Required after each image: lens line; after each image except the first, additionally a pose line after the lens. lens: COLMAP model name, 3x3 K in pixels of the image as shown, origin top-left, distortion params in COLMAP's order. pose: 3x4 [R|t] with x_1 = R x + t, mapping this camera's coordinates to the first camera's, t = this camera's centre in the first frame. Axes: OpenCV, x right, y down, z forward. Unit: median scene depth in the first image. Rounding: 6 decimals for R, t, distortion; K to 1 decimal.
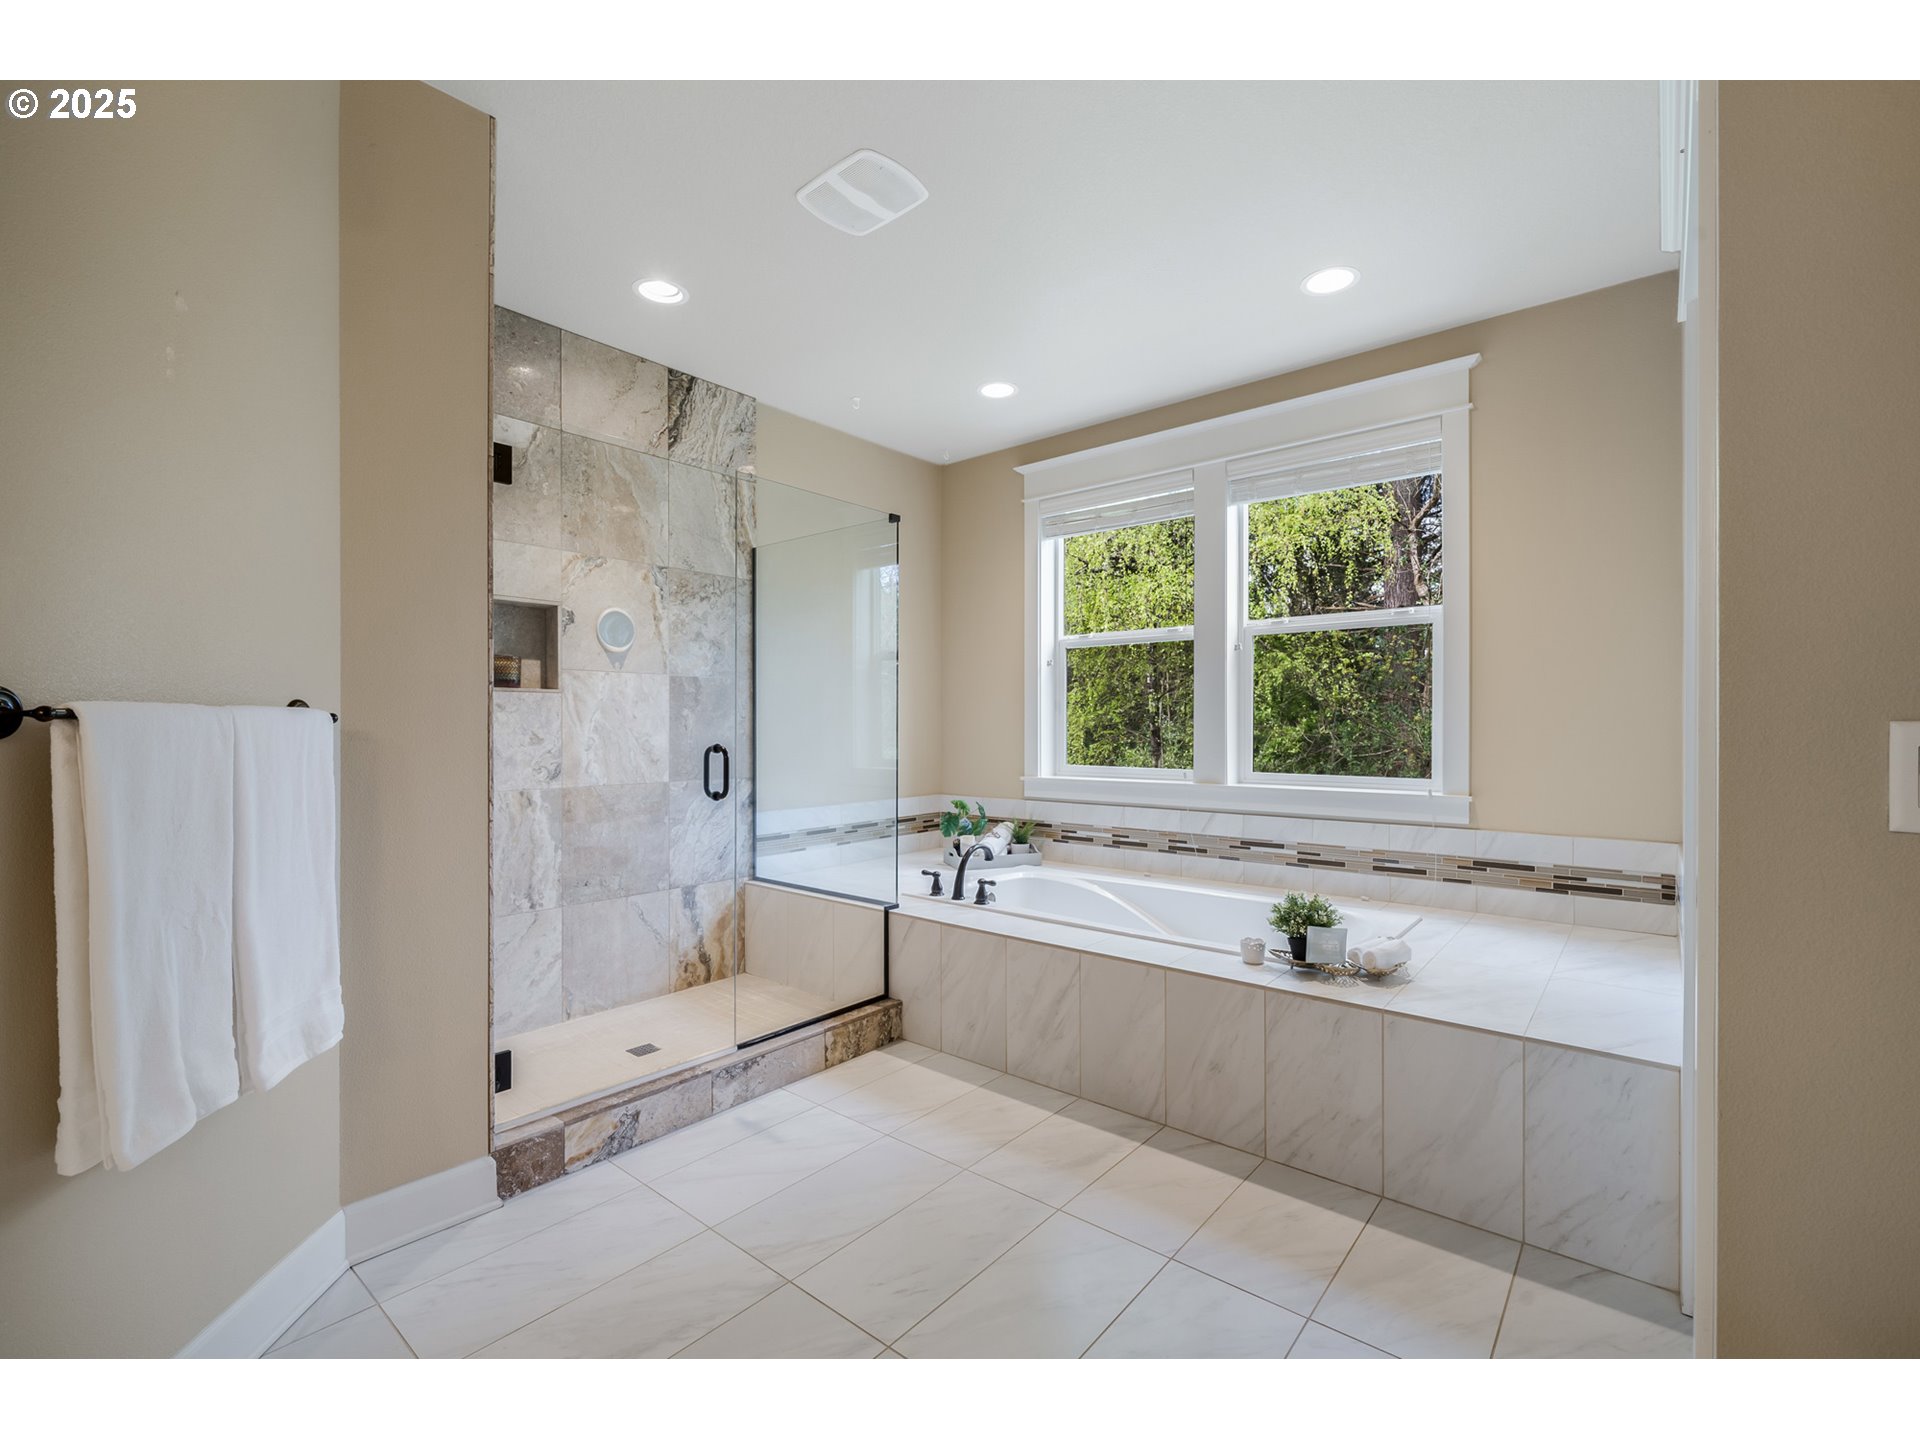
lens RADIAL K [[846.4, 0, 966.9], [0, 846.4, 721.3], [0, 0, 1]] dist [0.000259, 0.000721]
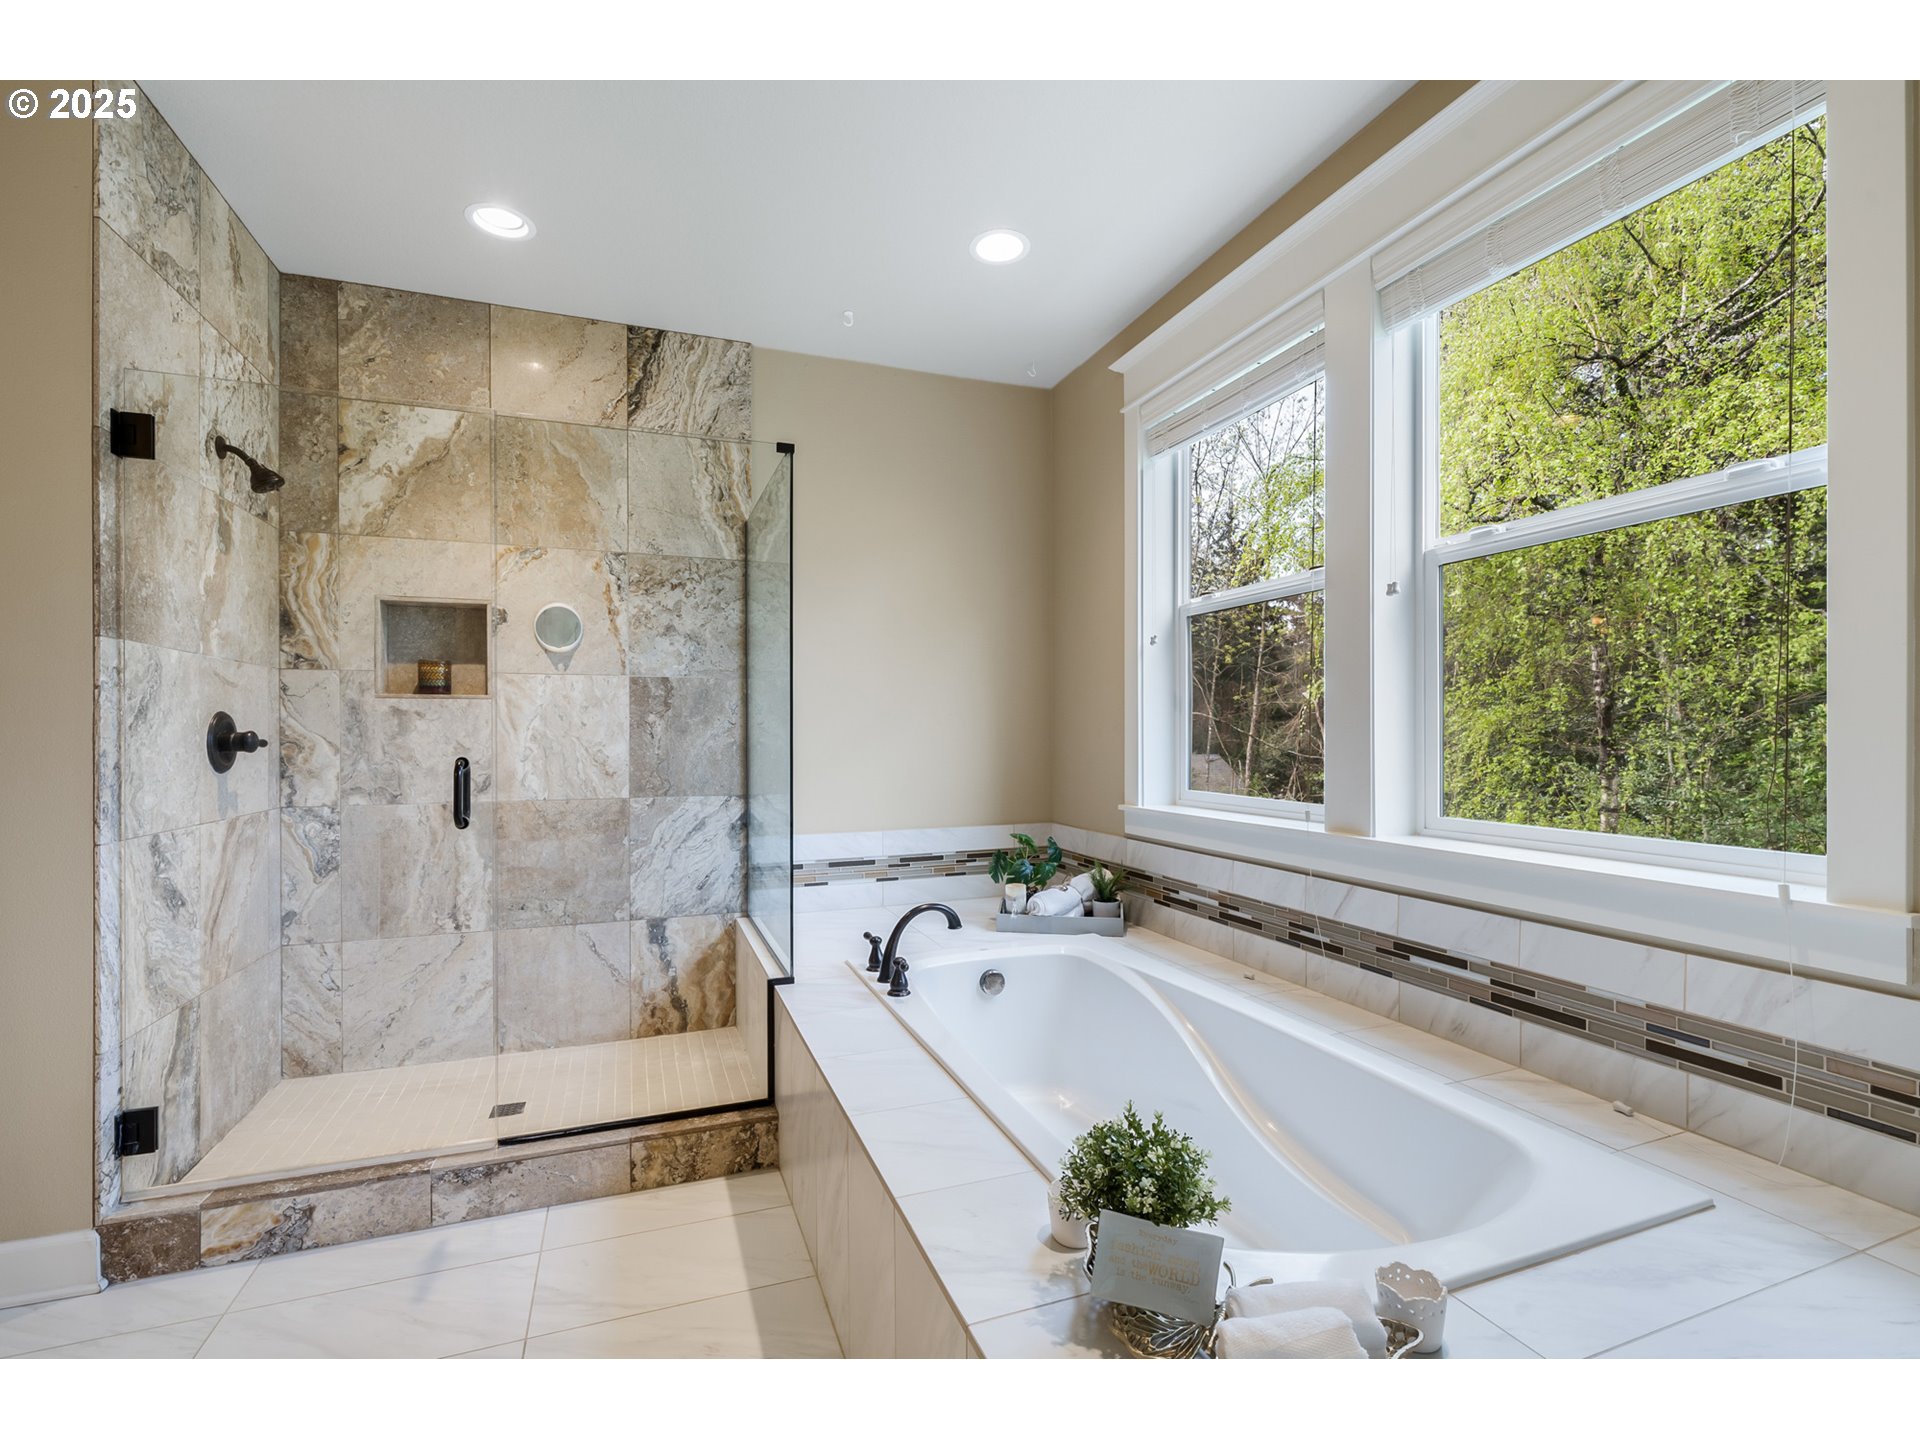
lens RADIAL K [[846.4, 0, 950.0], [0, 846.4, 731.7], [0, 0, 1]] dist [0.000259, 0.000721]
pose [[0.862690, -0.004062, -0.505717, 0.407816], [0.006523, 0.999974, 0.003095, 0.002692], [0.505691, -0.005968, 0.862694, 0.444380]]
